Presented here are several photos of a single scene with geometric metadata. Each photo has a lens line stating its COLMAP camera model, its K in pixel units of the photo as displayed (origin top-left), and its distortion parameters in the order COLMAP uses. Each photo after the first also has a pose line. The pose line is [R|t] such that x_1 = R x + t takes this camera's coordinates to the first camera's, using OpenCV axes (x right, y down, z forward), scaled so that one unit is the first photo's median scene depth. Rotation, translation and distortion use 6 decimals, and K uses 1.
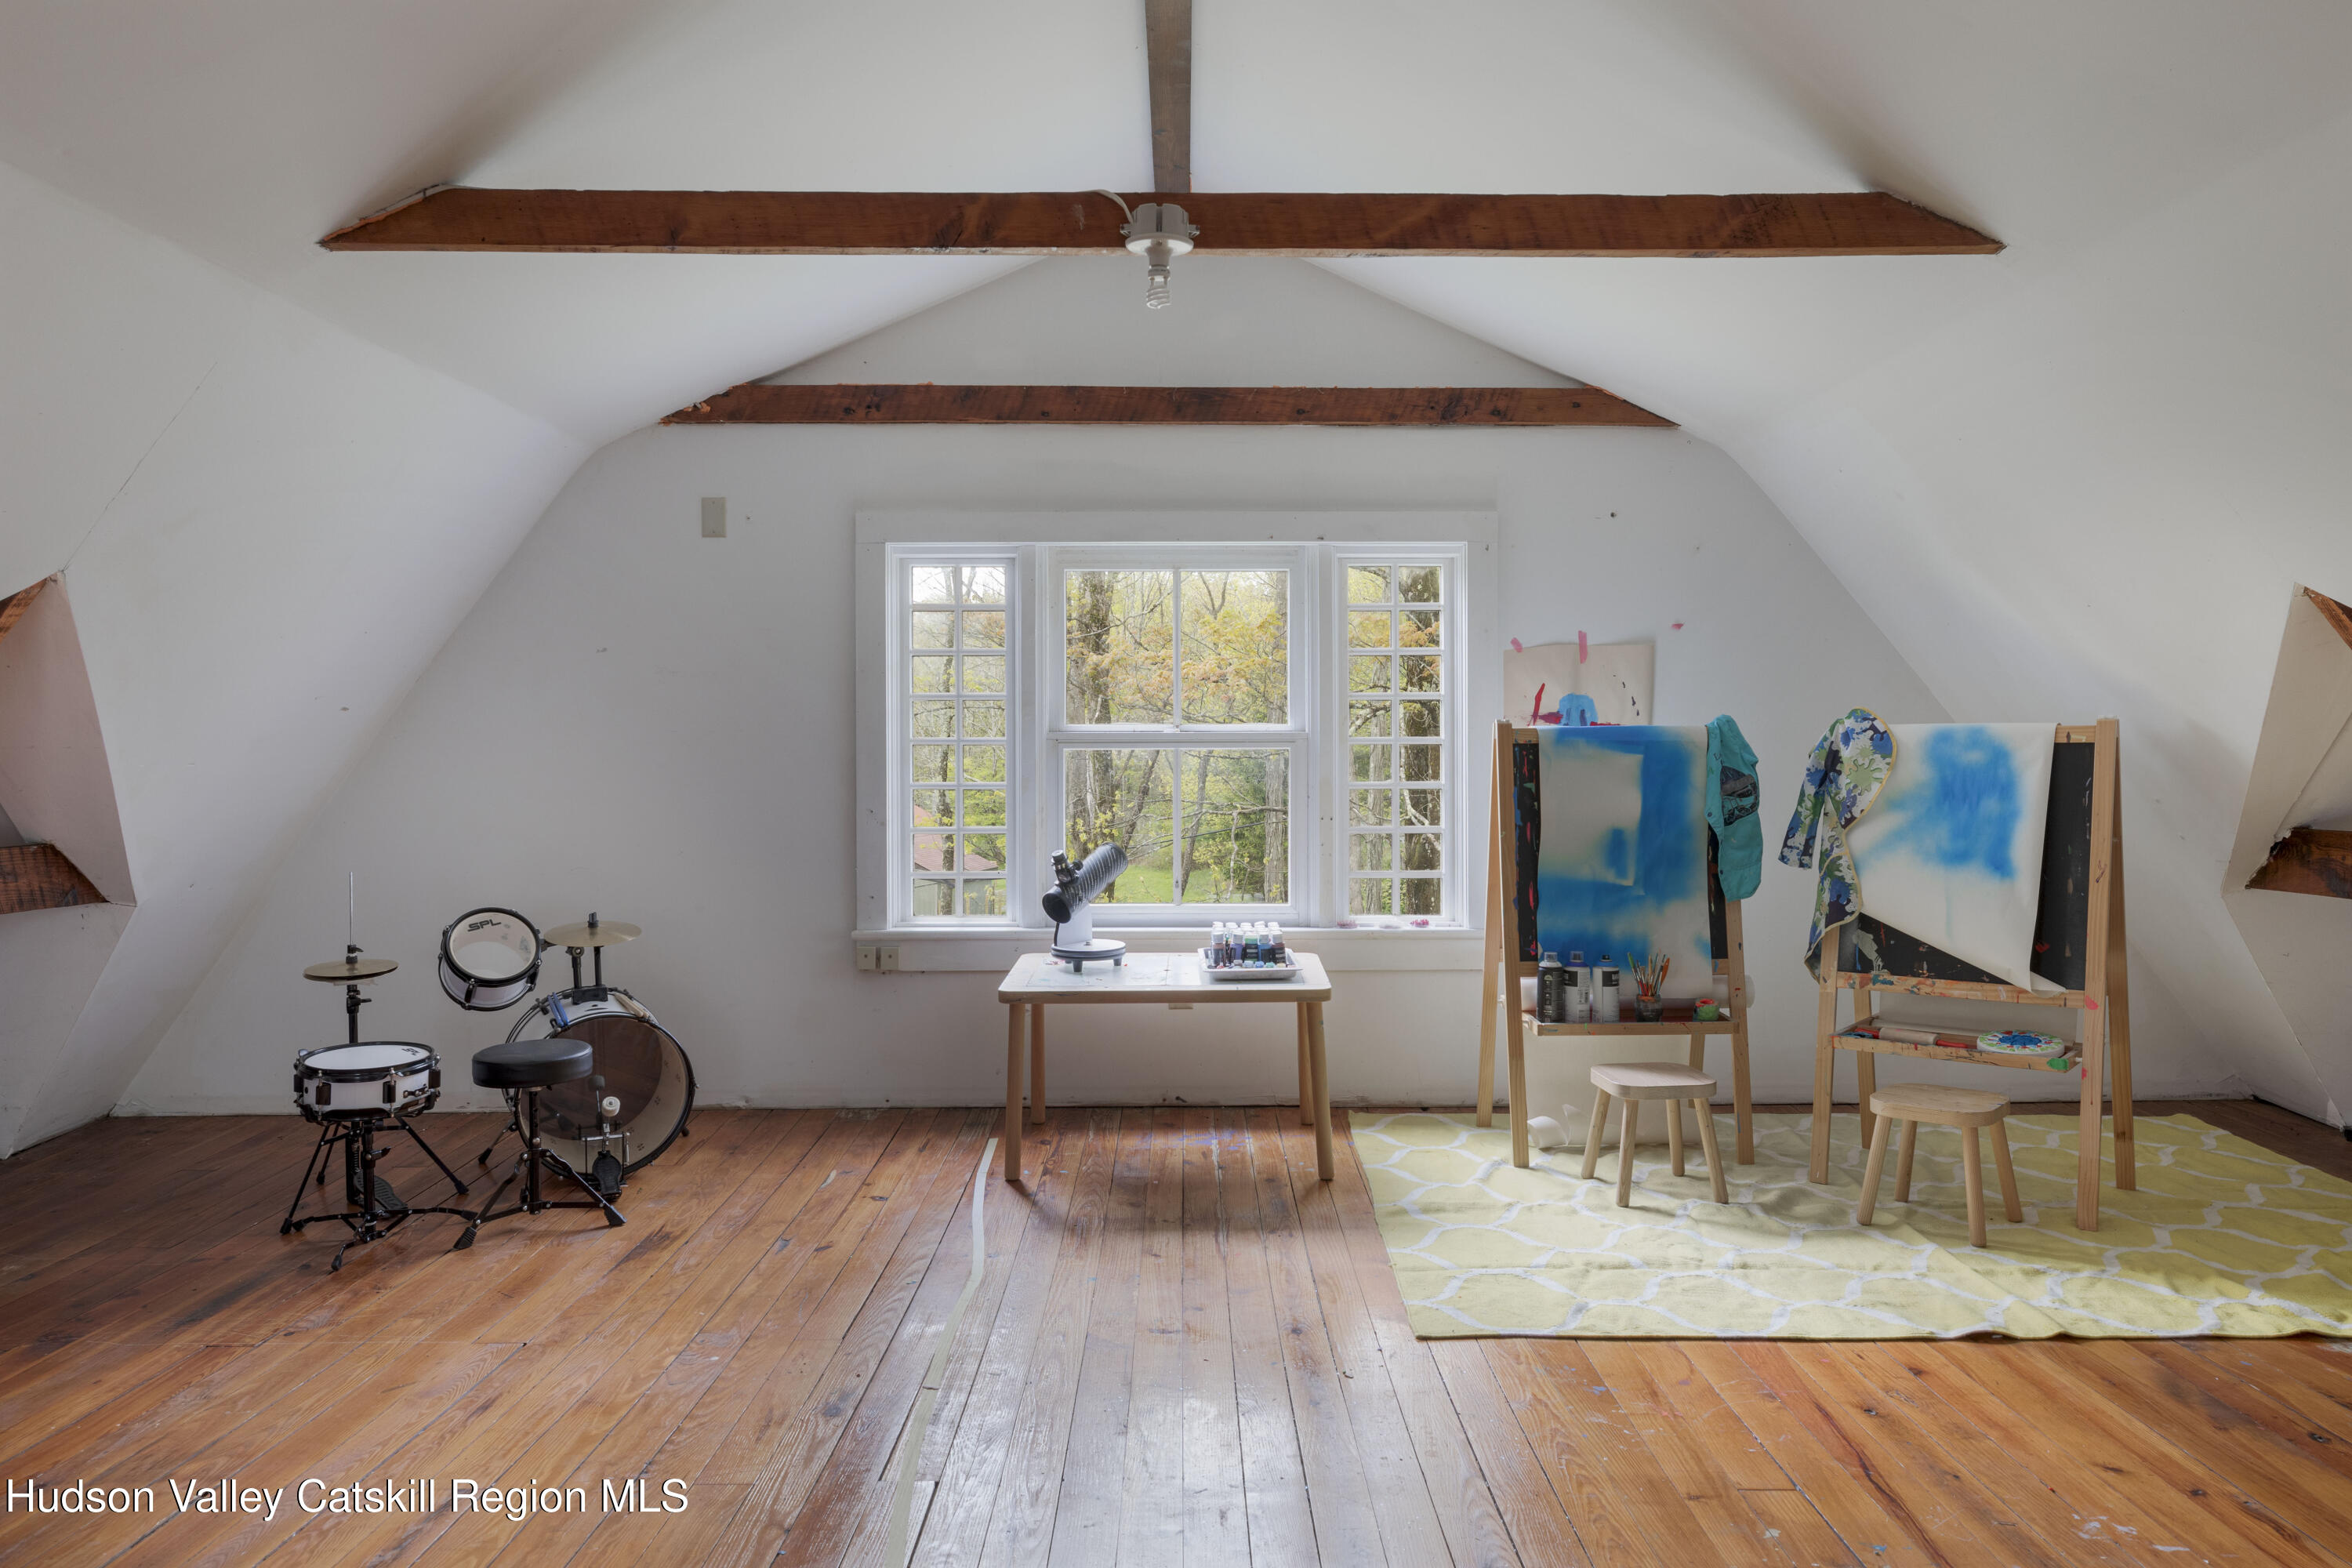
lens RADIAL K [[1645.8, 0, 1172.6], [0, 1645.8, 772.7], [0, 0, 1]] dist [0.006471, 0.008855]
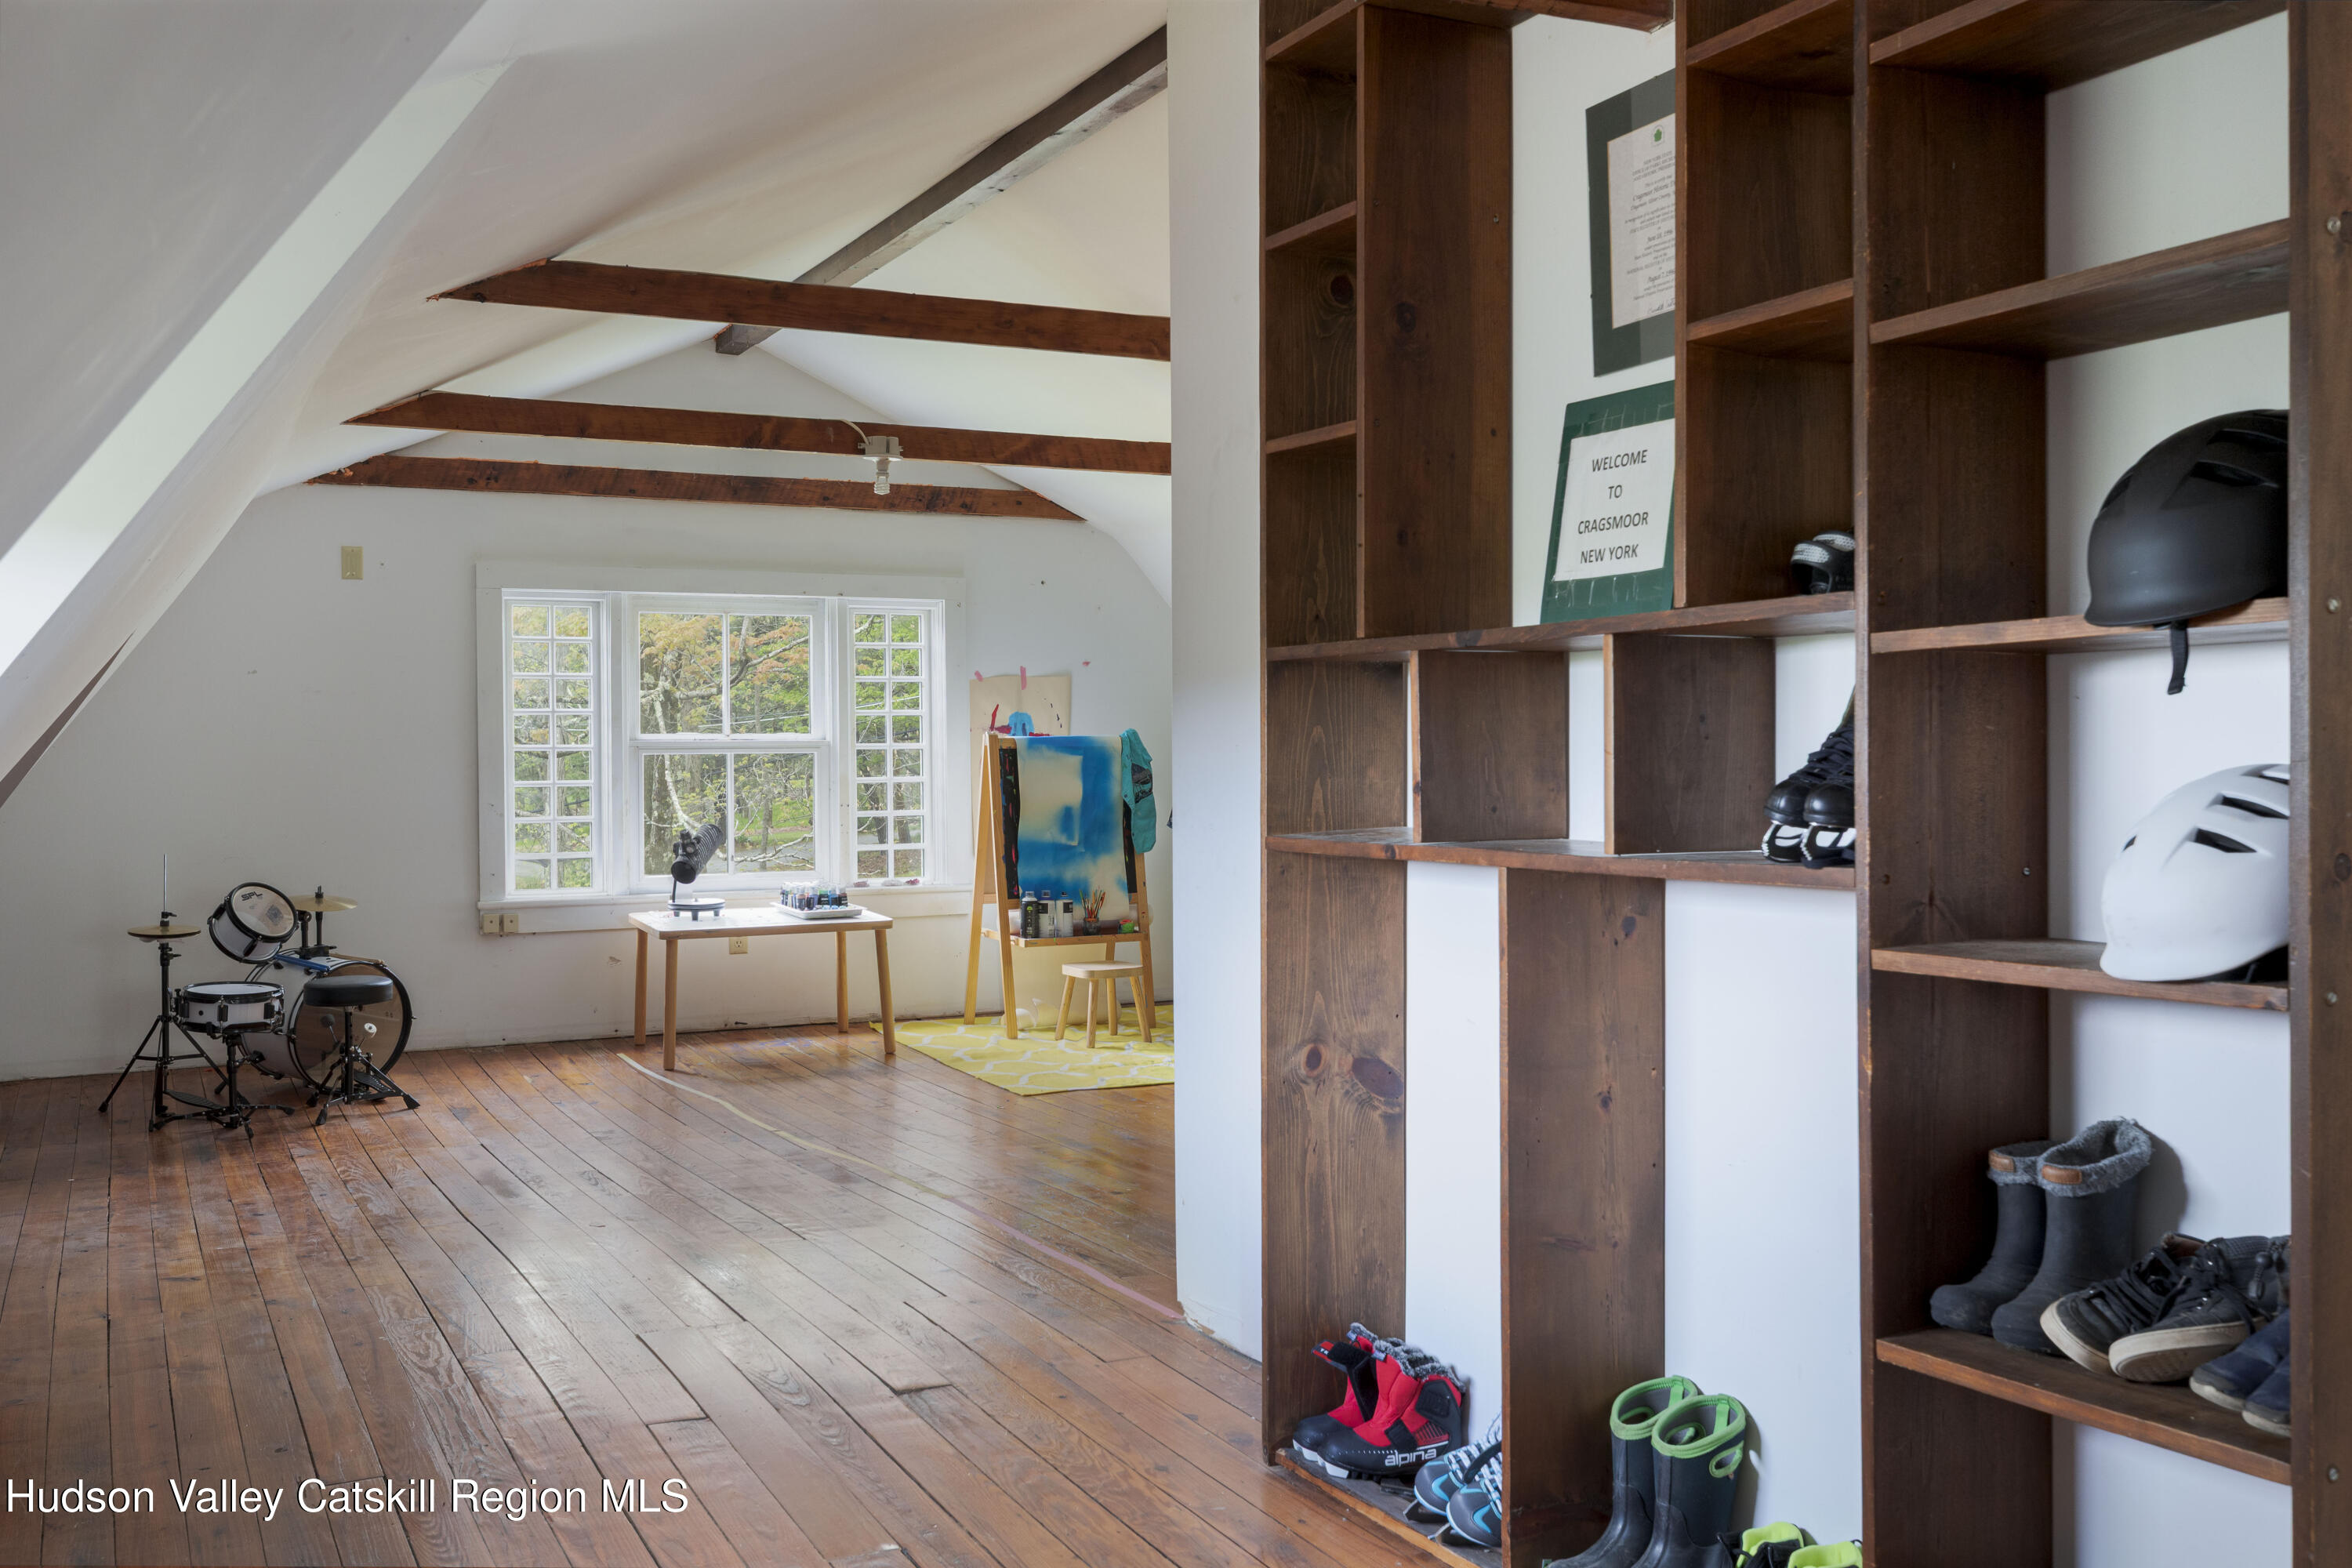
lens RADIAL K [[2215.0, 0, 1176.4], [0, 2215.0, 782.1], [0, 0, 1]] dist [0.004157, 0.000000]
pose [[0.897531, -0.010453, 0.440828, -0.509064], [0.010027, 0.999944, 0.003296, 0.006721], [-0.440838, 0.001461, 0.897586, -0.806788]]
